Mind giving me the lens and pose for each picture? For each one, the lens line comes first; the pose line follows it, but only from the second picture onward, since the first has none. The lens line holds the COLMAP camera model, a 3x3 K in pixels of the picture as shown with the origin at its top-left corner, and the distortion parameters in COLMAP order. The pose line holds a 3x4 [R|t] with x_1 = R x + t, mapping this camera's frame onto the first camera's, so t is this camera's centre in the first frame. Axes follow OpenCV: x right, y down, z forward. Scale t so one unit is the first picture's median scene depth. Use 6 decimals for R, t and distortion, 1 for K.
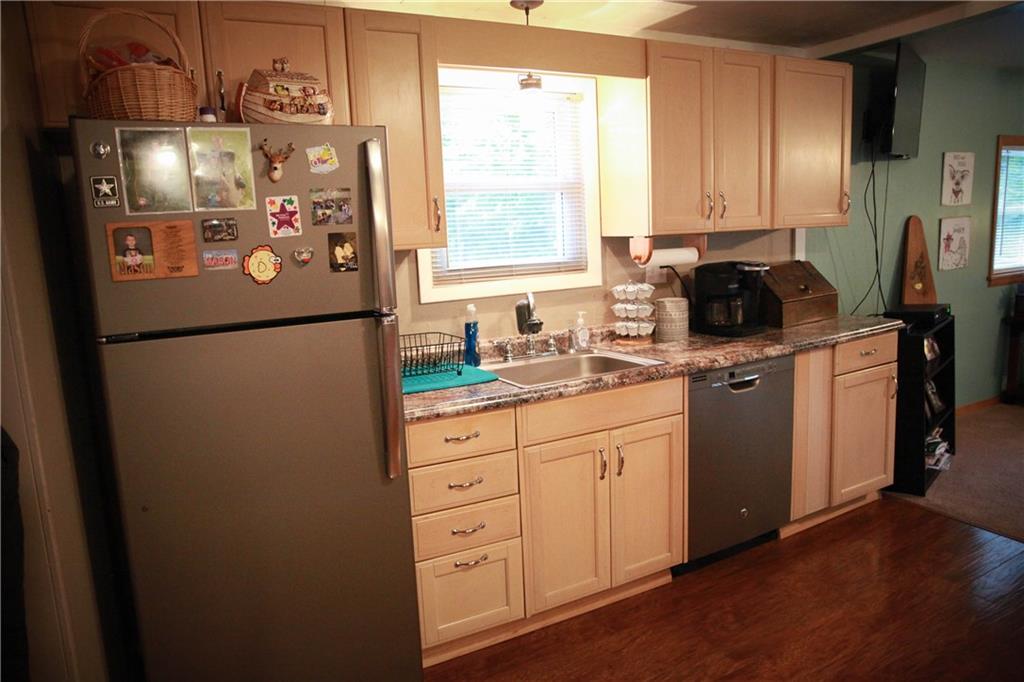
lens RADIAL K [[693.7, 0, 517.2], [0, 693.7, 342.9], [0, 0, 1]] dist [-0.083034, 0.020014]
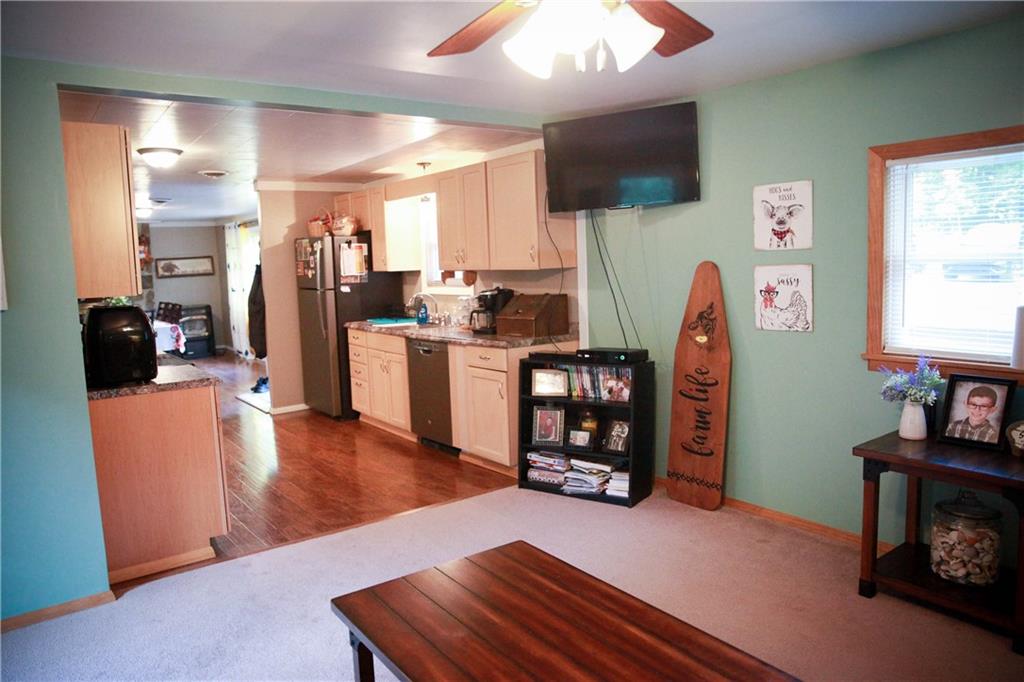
lens RADIAL K [[693.7, 0, 512.4], [0, 693.7, 330.9], [0, 0, 1]] dist [-0.083034, 0.020014]
pose [[0.152827, 0.149493, -0.976881, 2.175174], [-0.134388, 0.982454, 0.129322, -0.268669], [0.979073, 0.111517, 0.170236, 0.875778]]
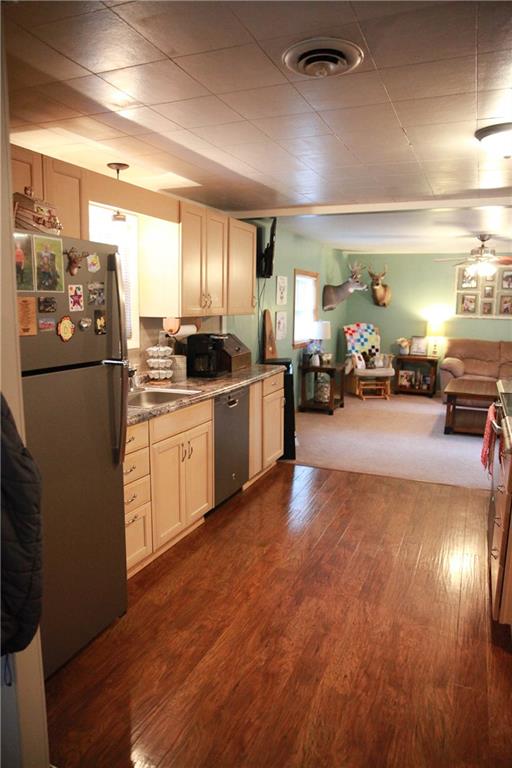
lens RADIAL K [[520.3, 0, 263.4], [0, 520.3, 389.5], [0, 0, 1]] dist [-0.083034, 0.020014]
pose [[0.775892, -0.047109, 0.629104, -0.440422], [0.056062, 0.998411, 0.005621, 0.022768], [-0.628370, 0.030907, 0.777300, -0.093878]]
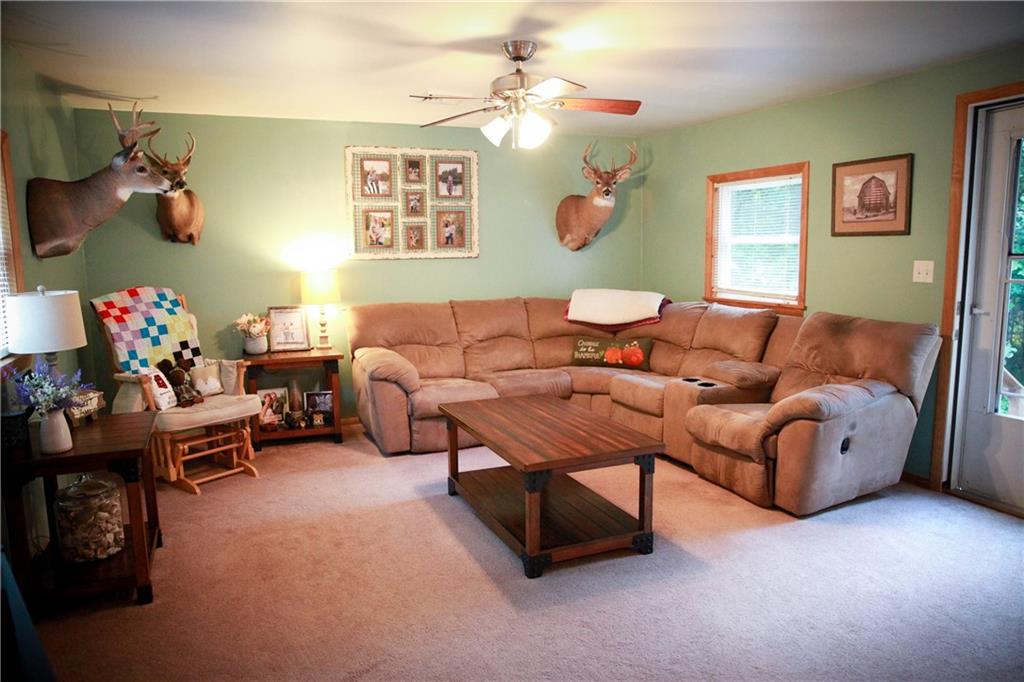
lens RADIAL K [[693.7, 0, 511.9], [0, 693.7, 344.8], [0, 0, 1]] dist [-0.083034, 0.020014]
pose [[0.079389, -0.095520, 0.992257, 0.463586], [0.176854, 0.980957, 0.080283, -0.161107], [-0.981030, 0.169111, 0.094770, 0.940714]]
